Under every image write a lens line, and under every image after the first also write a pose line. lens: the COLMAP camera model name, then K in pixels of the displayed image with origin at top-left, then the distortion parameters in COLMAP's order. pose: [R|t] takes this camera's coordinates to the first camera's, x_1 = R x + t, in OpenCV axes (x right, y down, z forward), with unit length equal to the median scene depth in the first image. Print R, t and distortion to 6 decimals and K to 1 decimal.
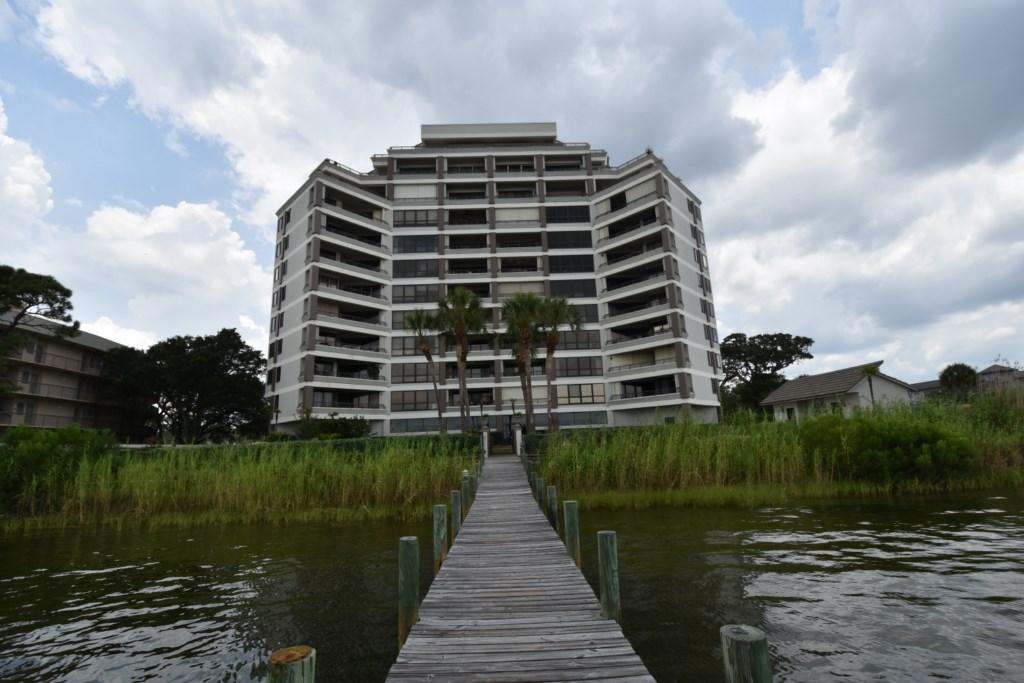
lens RADIAL K [[455.3, 0, 514.2], [0, 455.3, 342.0], [0, 0, 1]] dist [0.002489, -0.000265]
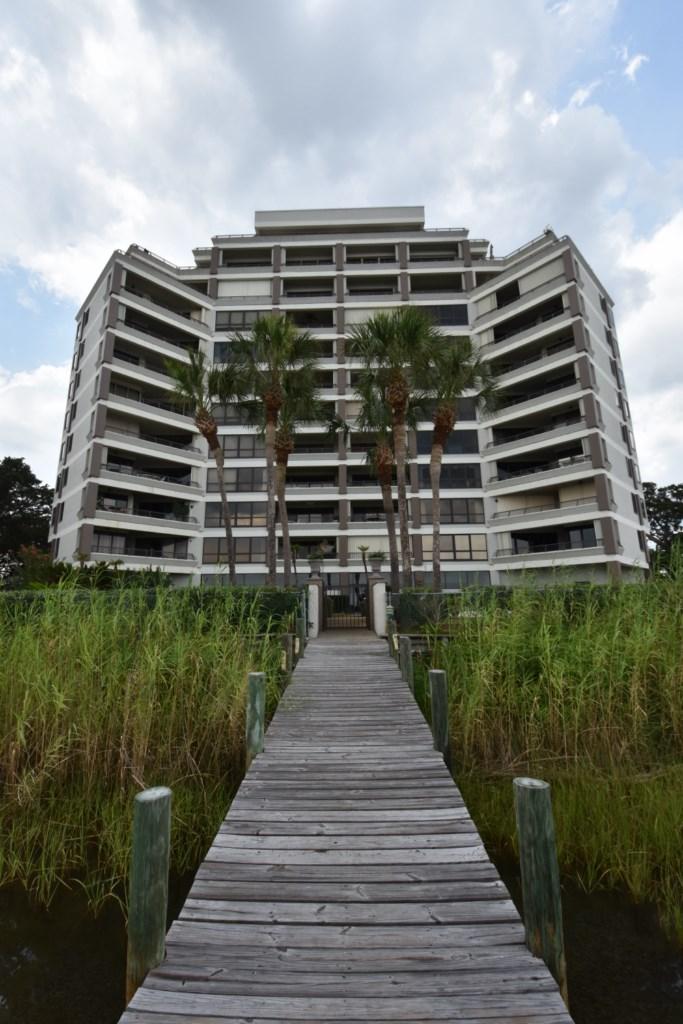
lens RADIAL K [[455.3, 0, 337.8], [0, 455.3, 505.2], [0, 0, 1]] dist [0.002489, -0.000265]
pose [[0.998342, 0.020831, -0.053660, -0.005237], [-0.021291, 0.999741, -0.008014, 0.053810], [0.053479, 0.009144, 0.998527, 0.240195]]
